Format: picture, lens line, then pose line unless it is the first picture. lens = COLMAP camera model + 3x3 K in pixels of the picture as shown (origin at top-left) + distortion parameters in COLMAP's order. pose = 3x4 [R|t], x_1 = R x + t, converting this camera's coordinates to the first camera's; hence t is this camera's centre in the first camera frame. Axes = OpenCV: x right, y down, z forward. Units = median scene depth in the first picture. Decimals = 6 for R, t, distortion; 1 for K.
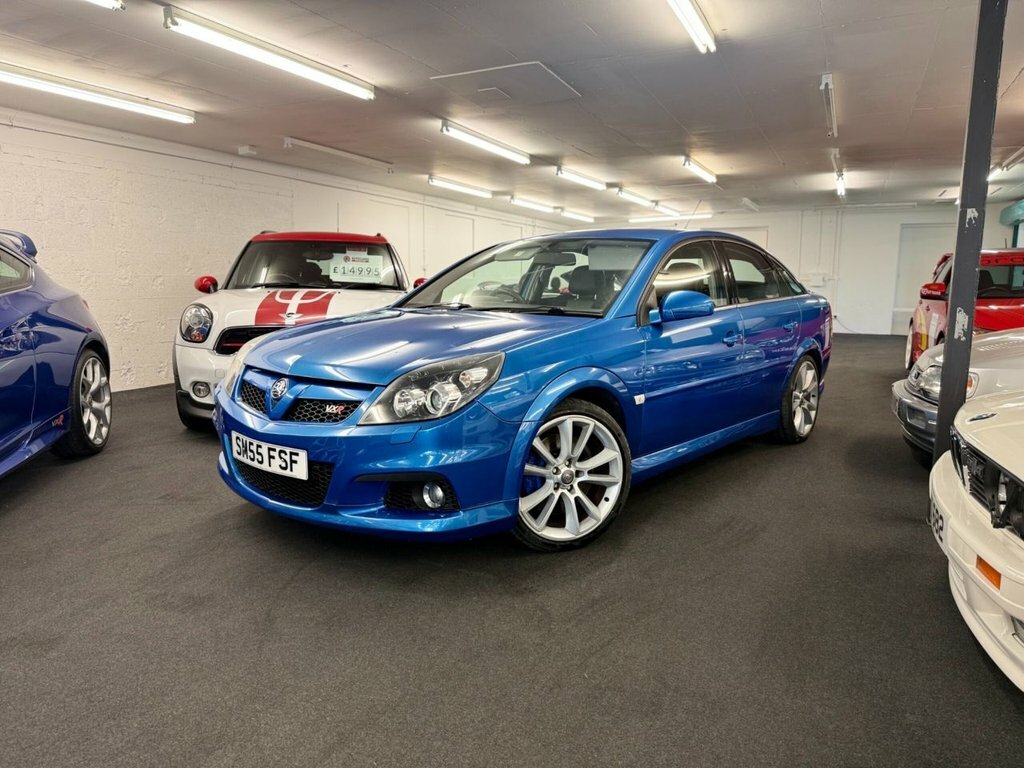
lens RADIAL K [[699.7, 0, 521.7], [0, 699.7, 408.7], [0, 0, 1]] dist [0.122721, -0.168681]
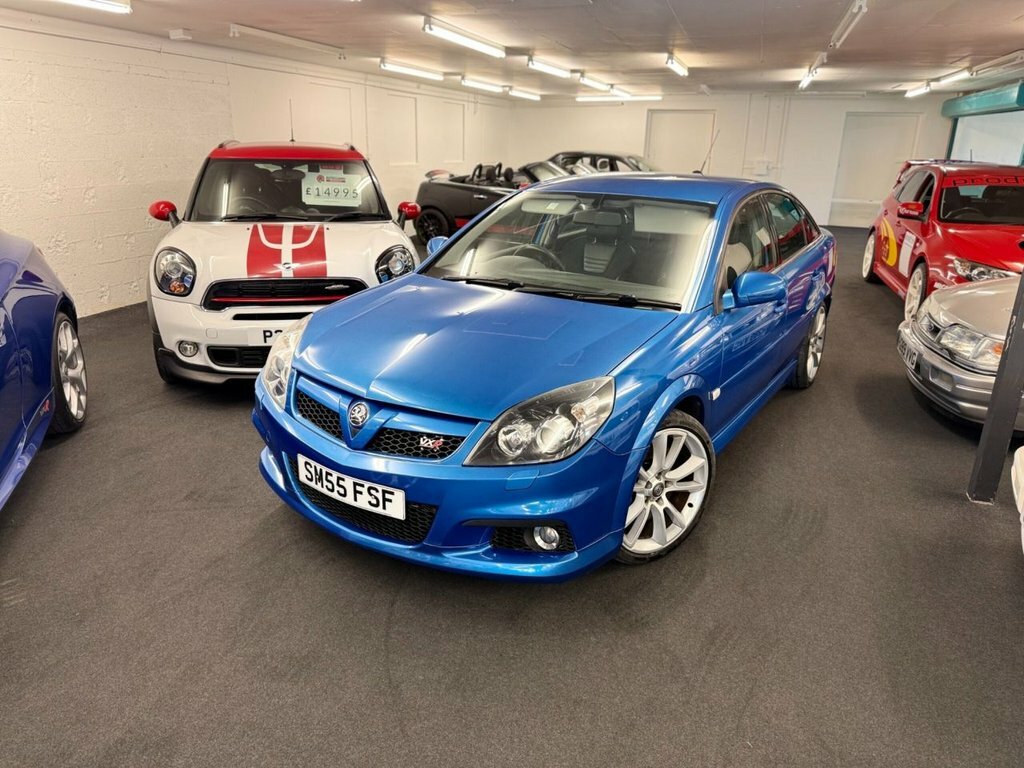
lens RADIAL K [[699.6, 0, 512.0], [0, 699.6, 384.0], [0, 0, 1]] dist [0.096950, -0.114745]
pose [[0.992325, -0.025205, 0.121059, -0.238999], [0.005017, 0.986406, 0.164251, -0.198779], [-0.123553, -0.162383, 0.978962, 0.098319]]
